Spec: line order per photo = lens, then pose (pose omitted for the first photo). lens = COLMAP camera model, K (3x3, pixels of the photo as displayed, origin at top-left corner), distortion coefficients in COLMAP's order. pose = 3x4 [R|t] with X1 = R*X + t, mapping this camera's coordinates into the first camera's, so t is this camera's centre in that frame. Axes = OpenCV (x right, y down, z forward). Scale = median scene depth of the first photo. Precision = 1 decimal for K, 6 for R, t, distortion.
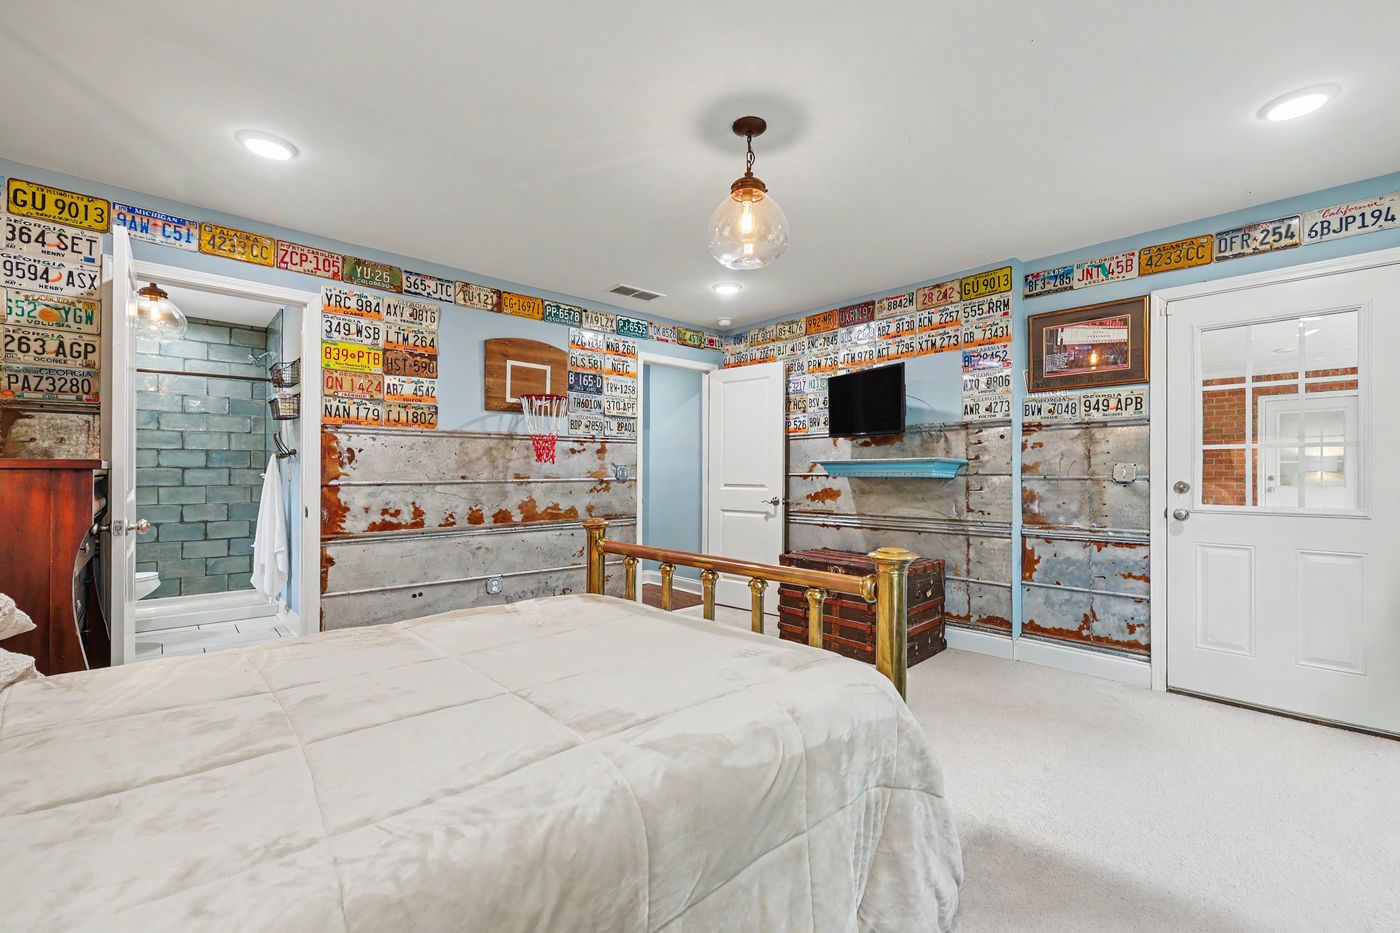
lens RADIAL K [[570.2, 0, 703.4], [0, 570.2, 470.7], [0, 0, 1]] dist [0.001359, -0.000952]
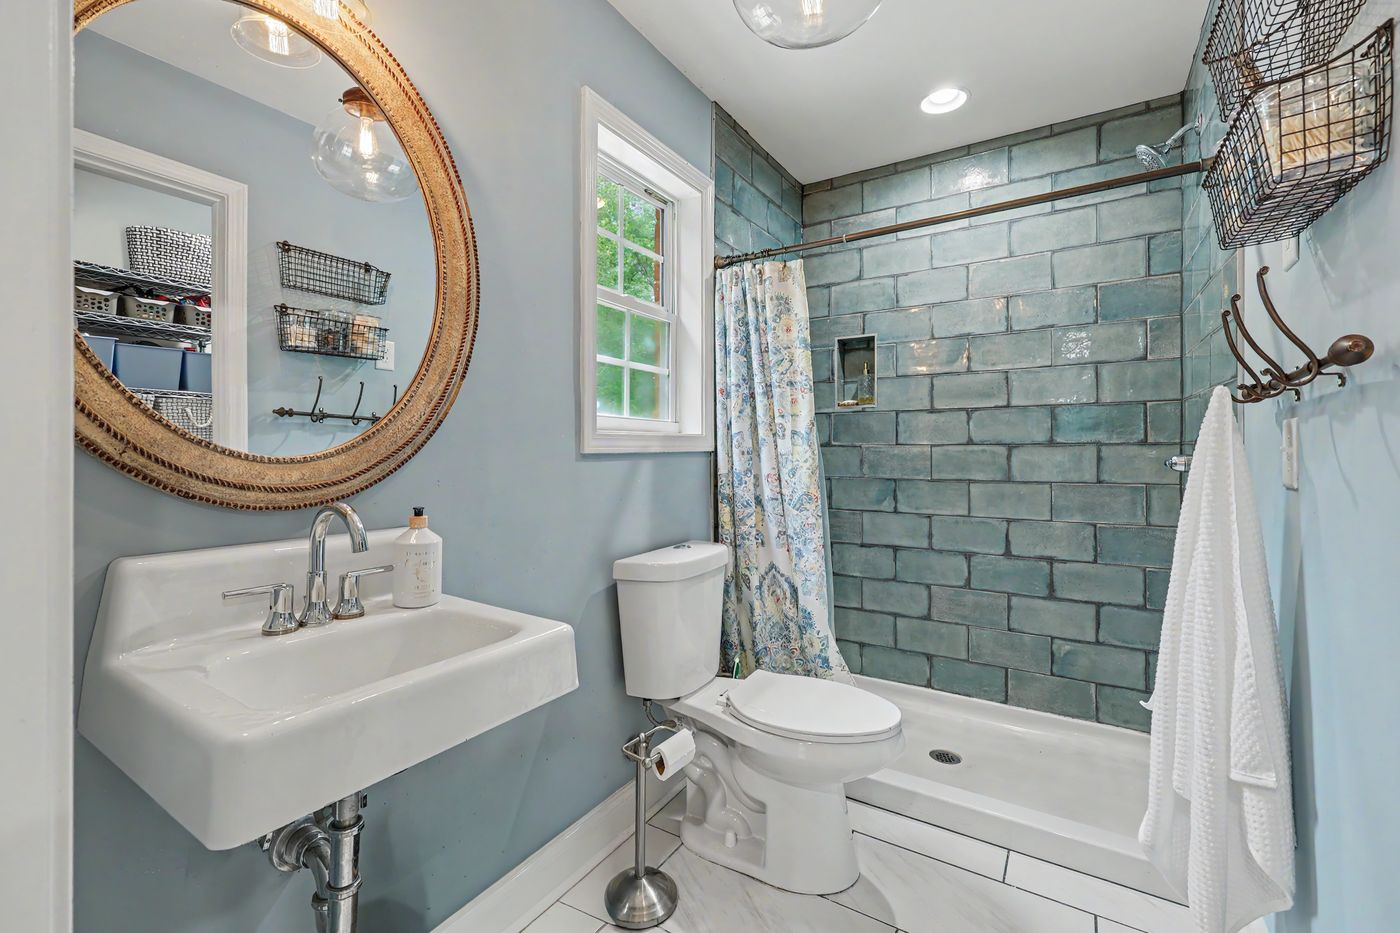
lens RADIAL K [[570.2, 0, 699.6], [0, 570.2, 453.5], [0, 0, 1]] dist [0.001359, -0.000952]
pose [[0.219062, -0.000276, -0.975711, -0.480695], [0.008859, 0.999959, 0.001707, -0.000544], [0.975671, -0.009017, 0.219056, 0.618825]]
